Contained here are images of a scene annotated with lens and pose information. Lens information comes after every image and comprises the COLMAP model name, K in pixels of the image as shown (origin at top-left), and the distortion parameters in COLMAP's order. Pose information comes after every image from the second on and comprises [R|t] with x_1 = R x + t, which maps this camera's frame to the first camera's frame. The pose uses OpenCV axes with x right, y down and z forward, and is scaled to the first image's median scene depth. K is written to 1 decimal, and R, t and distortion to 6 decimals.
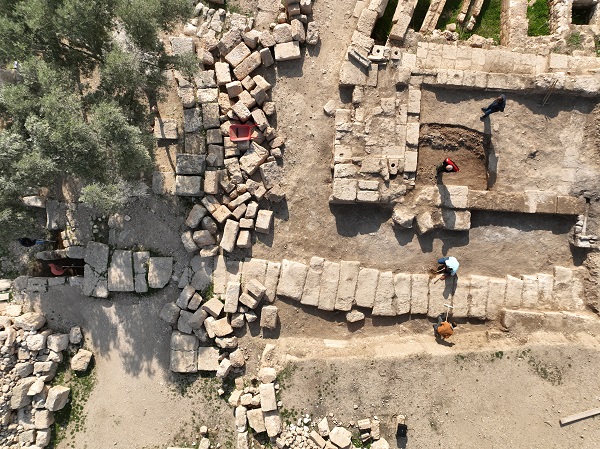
lens RADIAL K [[419.5, 0, 300.0], [0, 419.5, 224.5], [0, 0, 1]] dist [-0.003854, 0.020329]
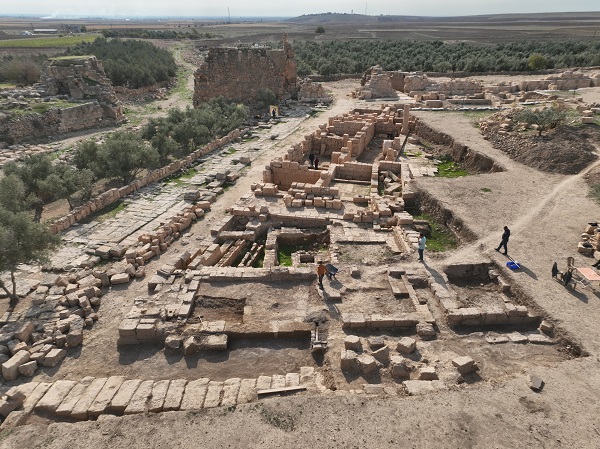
lens RADIAL K [[419.5, 0, 300.0], [0, 419.5, 224.5], [0, 0, 1]] dist [-0.003854, 0.020329]
pose [[0.997054, -0.025625, 0.072298, 0.539709], [0.076268, 0.431609, -0.898831, 0.970828], [-0.008171, 0.901697, 0.432292, 0.154353]]
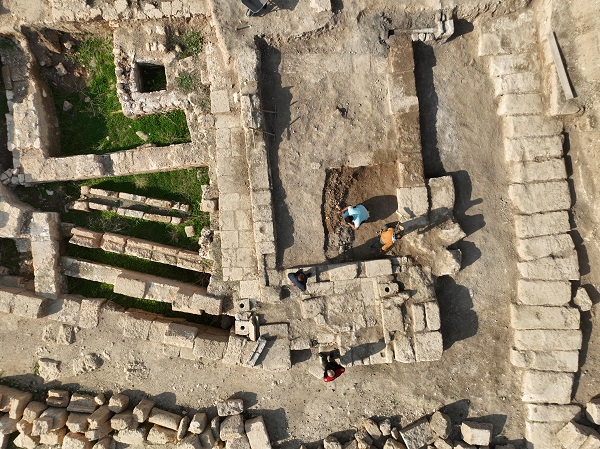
lens RADIAL K [[419.5, 0, 300.0], [0, 419.5, 224.5], [0, 0, 1]] dist [-0.003854, 0.020329]
pose [[-0.164850, -0.986257, -0.011063, 0.370311], [0.985935, -0.164463, -0.029752, -0.253429], [0.027524, -0.015812, 0.999496, 0.221382]]
